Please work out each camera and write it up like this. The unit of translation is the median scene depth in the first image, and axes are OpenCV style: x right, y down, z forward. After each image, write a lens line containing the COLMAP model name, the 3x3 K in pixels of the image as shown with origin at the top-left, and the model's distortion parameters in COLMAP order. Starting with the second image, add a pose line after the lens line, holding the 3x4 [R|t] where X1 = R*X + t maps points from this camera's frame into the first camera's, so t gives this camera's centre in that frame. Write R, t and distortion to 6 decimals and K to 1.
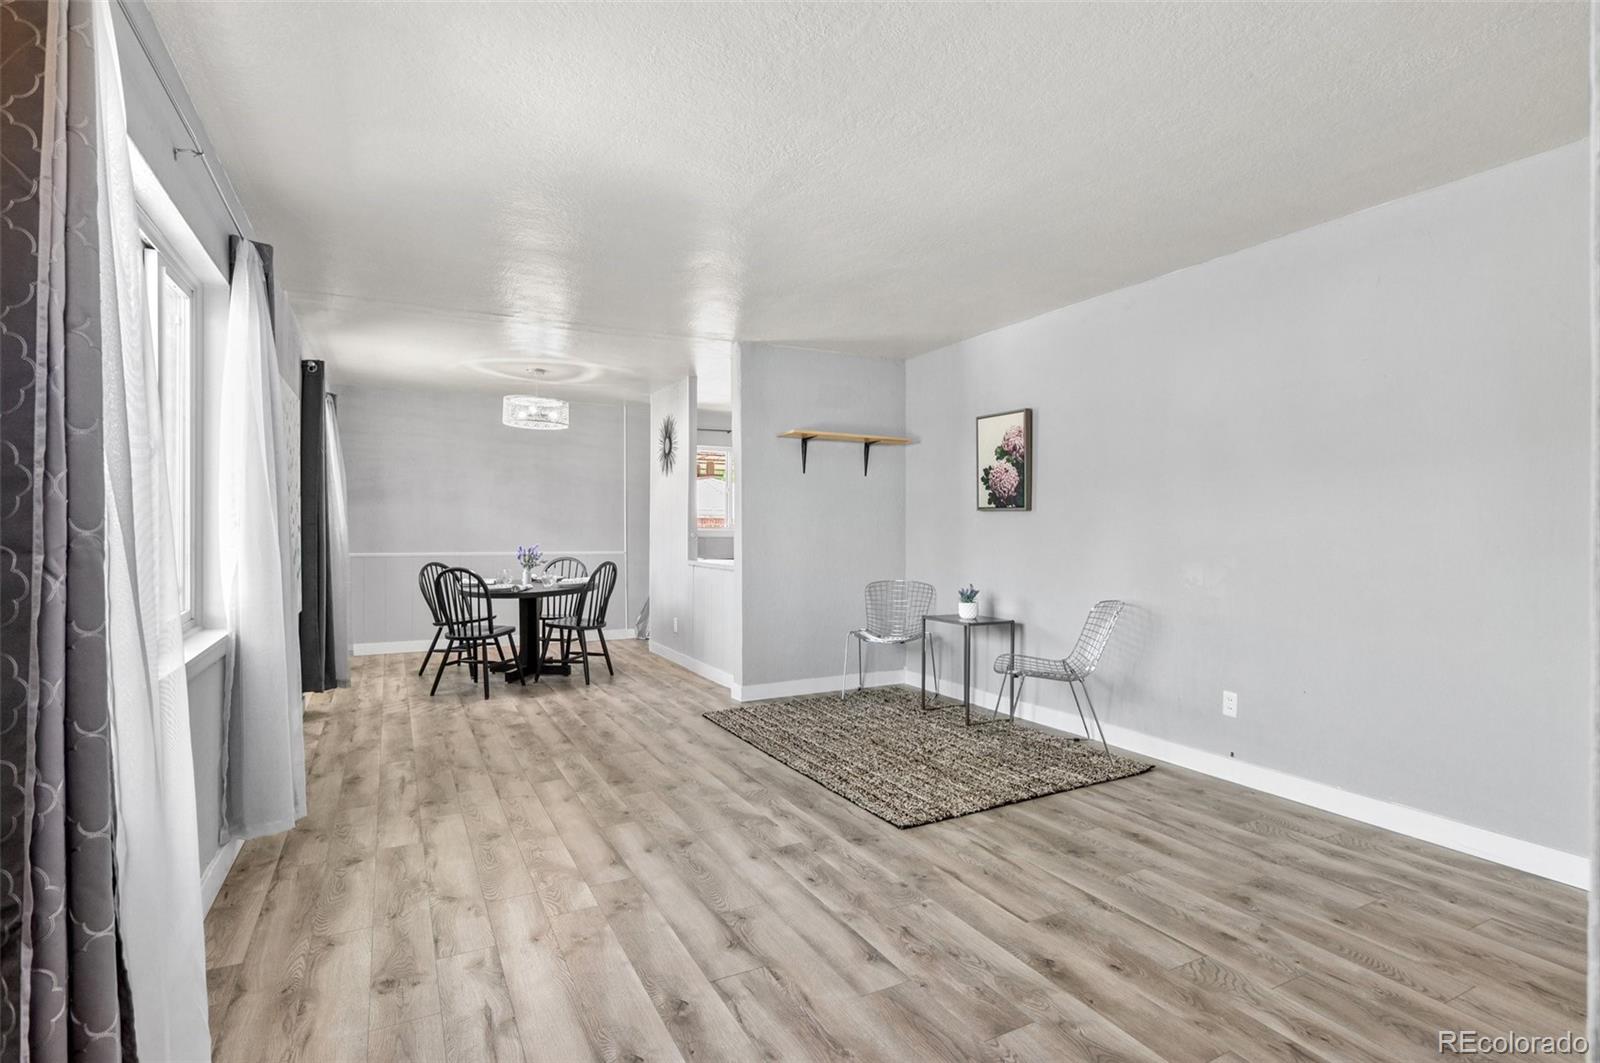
lens RADIAL K [[797.1, 0, 800.0], [0, 797.1, 531.5], [0, 0, 1]] dist [-0.003674, -0.000879]
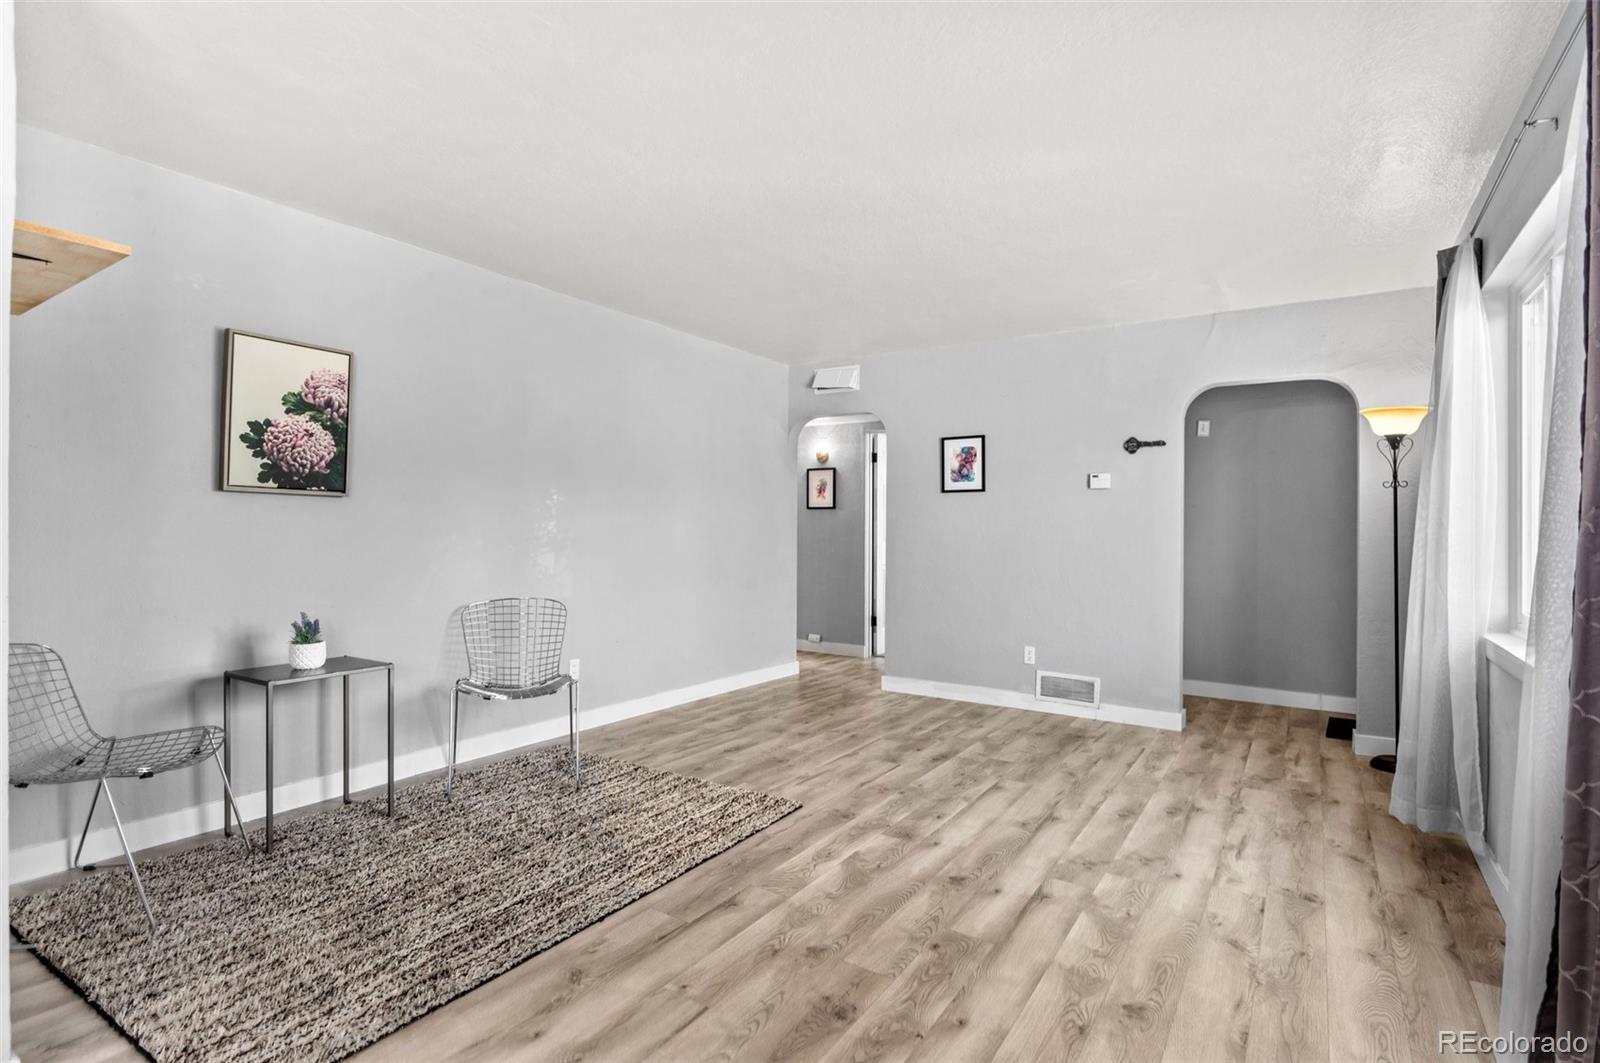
lens RADIAL K [[784.1, 0, 802.2], [0, 784.1, 523.9], [0, 0, 1]] dist [-0.014187, 0.000151]
pose [[-0.493103, 0.001235, 0.869970, -0.503251], [-0.001173, 0.999997, -0.002085, -0.001379], [-0.869970, -0.002049, -0.493101, 0.973139]]
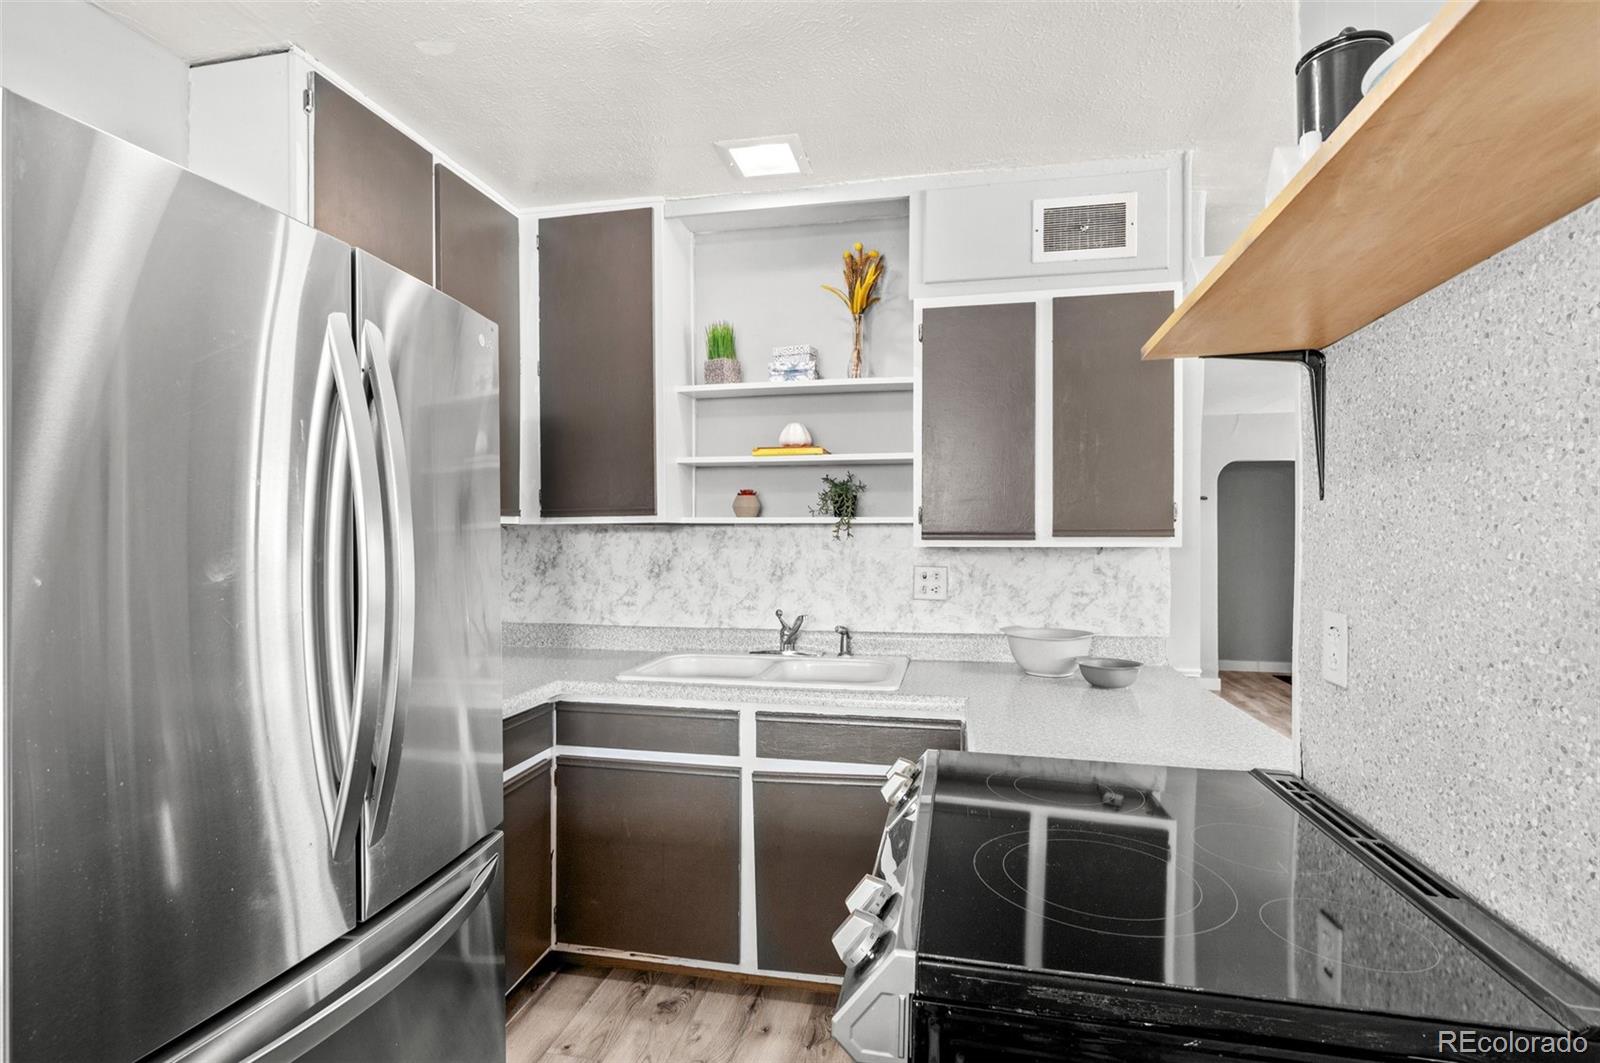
lens RADIAL K [[797.1, 0, 800.0], [0, 797.1, 531.5], [0, 0, 1]] dist [-0.003674, -0.000879]
pose [[-0.774202, 0.006565, 0.632904, -0.230583], [0.005081, 0.999978, -0.004157, -0.036991], [-0.632918, -0.000003, -0.774219, 1.684696]]
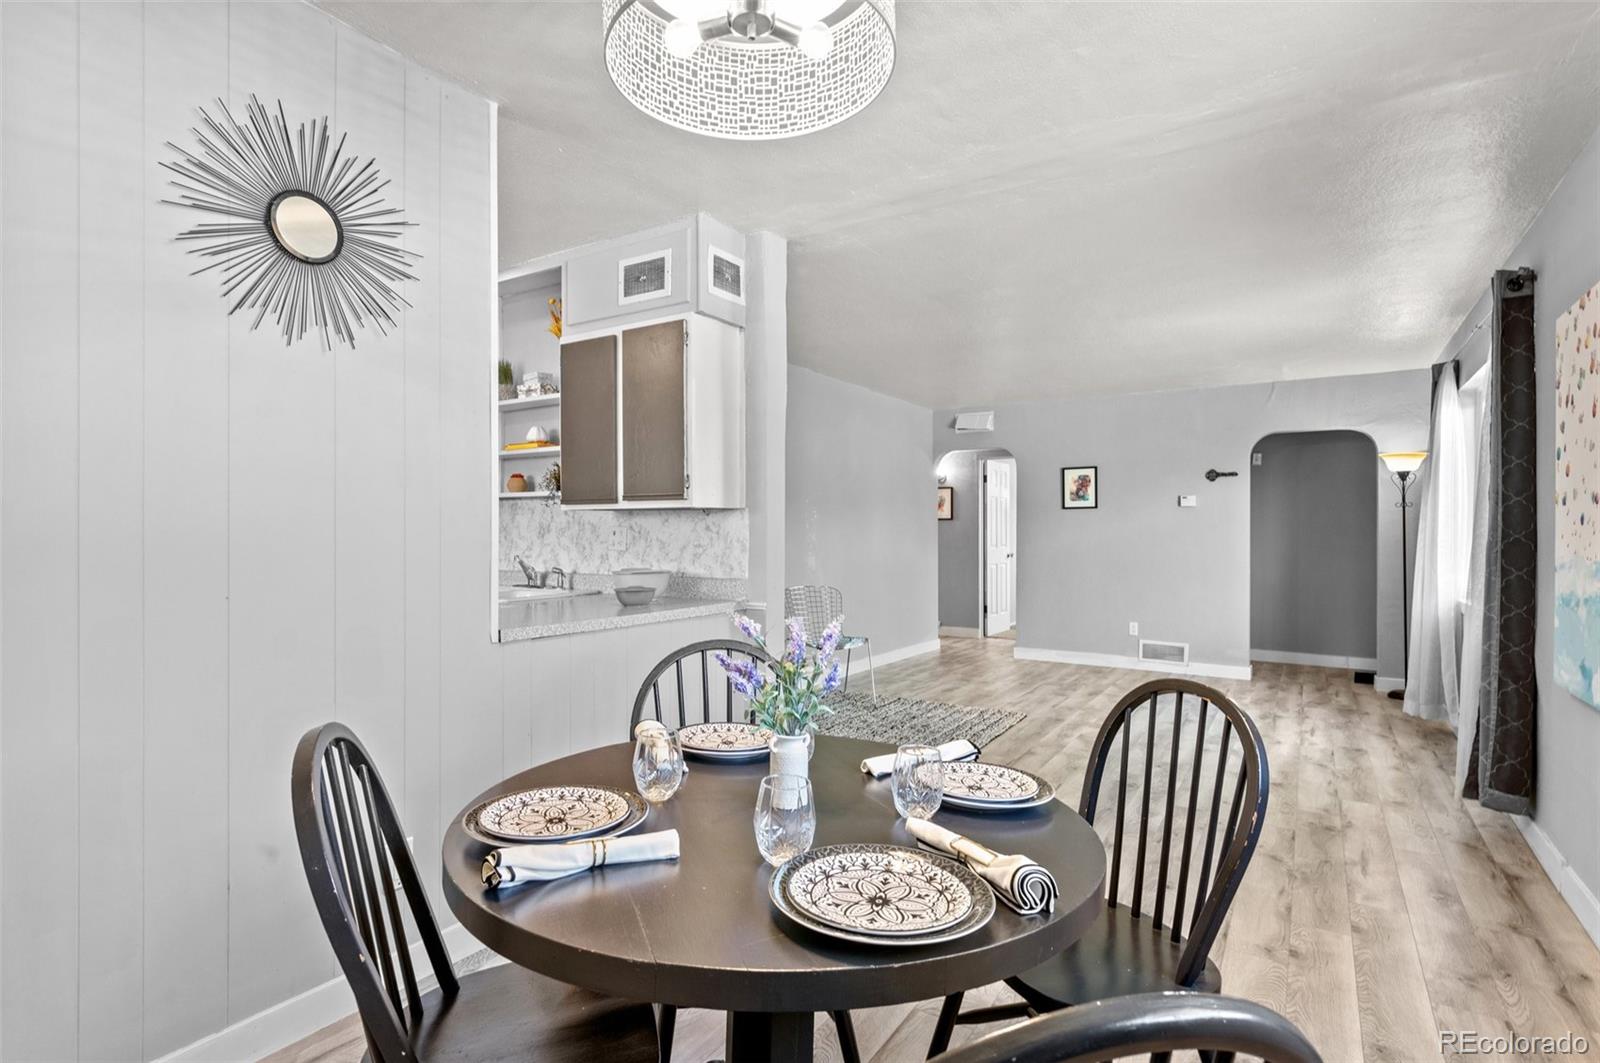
lens RADIAL K [[797.1, 0, 800.0], [0, 797.1, 531.5], [0, 0, 1]] dist [-0.003674, -0.000879]
pose [[-0.501053, 0.000954, 0.865416, -0.688395], [0.004898, 0.999987, 0.001733, -0.010488], [-0.865403, 0.005107, -0.501051, 1.433563]]
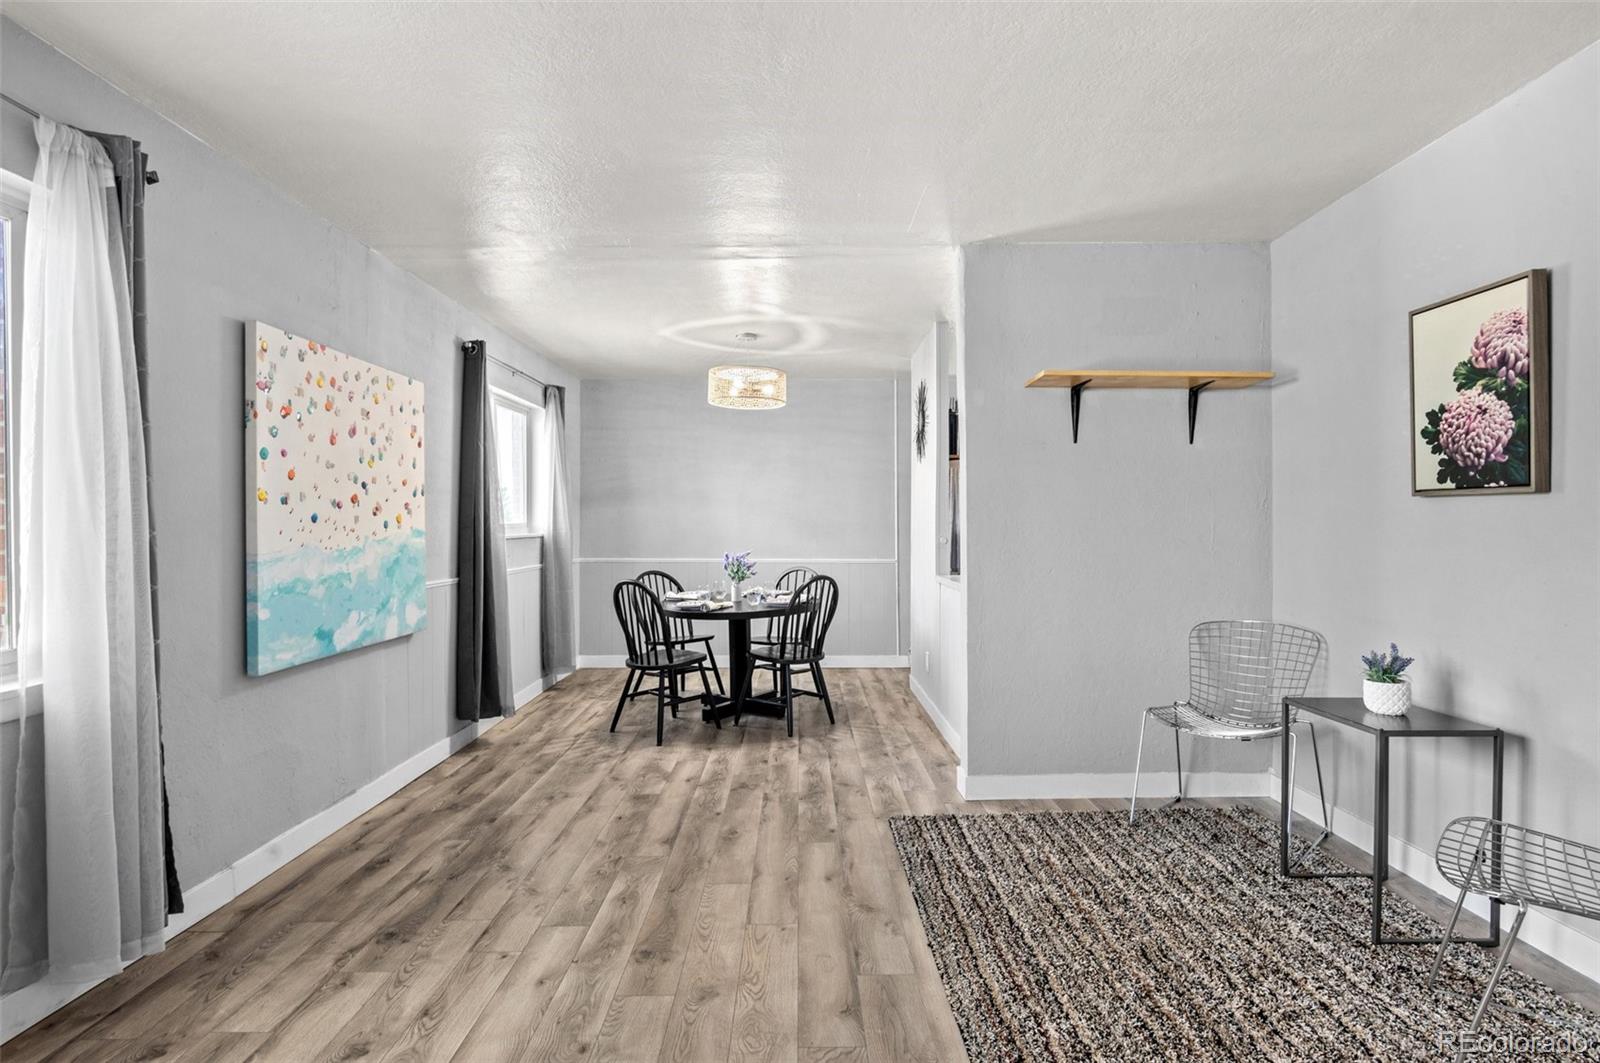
lens RADIAL K [[804.7, 0, 800.0], [0, 804.7, 531.5], [0, 0, 1]] dist [-0.008716, -0.001689]
pose [[0.888548, -0.001335, -0.458782, 0.116695], [0.000414, 0.999998, -0.002108, -0.003158], [0.458784, 0.001683, 0.888546, 0.393086]]
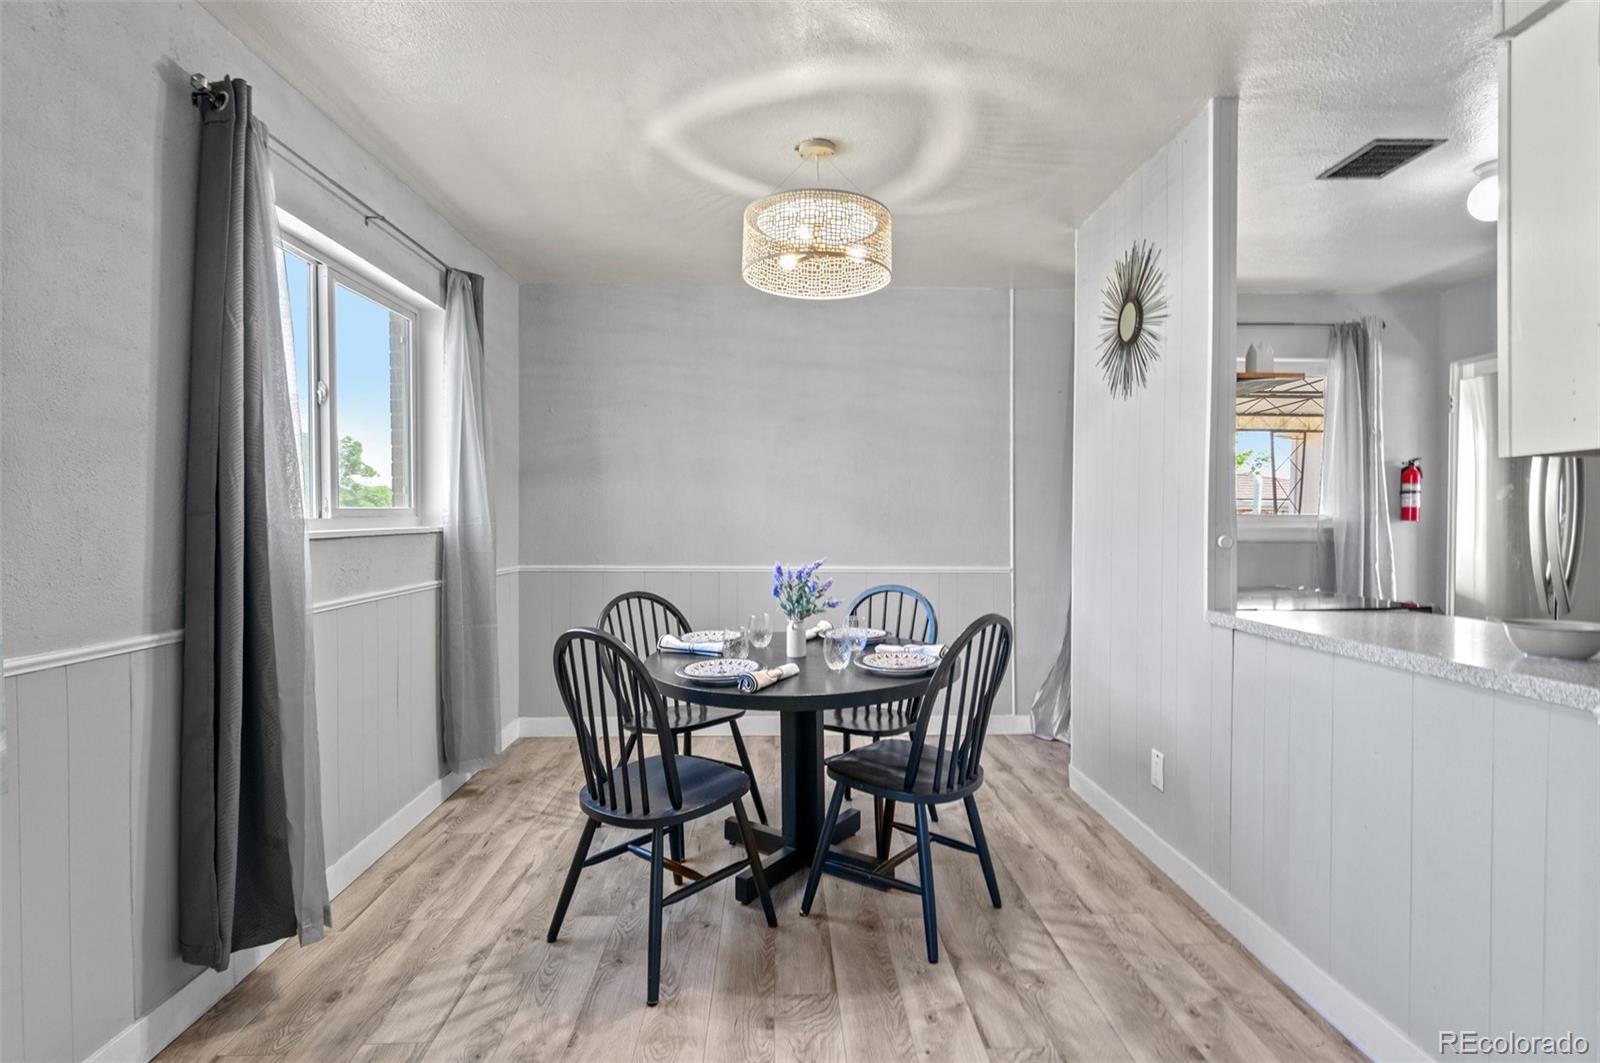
lens RADIAL K [[780.8, 0, 788.9], [0, 780.8, 531.6], [0, 0, 1]] dist [-0.000914, -0.000168]
pose [[0.896795, 0.002838, -0.442438, -0.210638], [0.000085, 0.999978, 0.006586, -0.002870], [0.442447, -0.005944, 0.896775, 0.812059]]
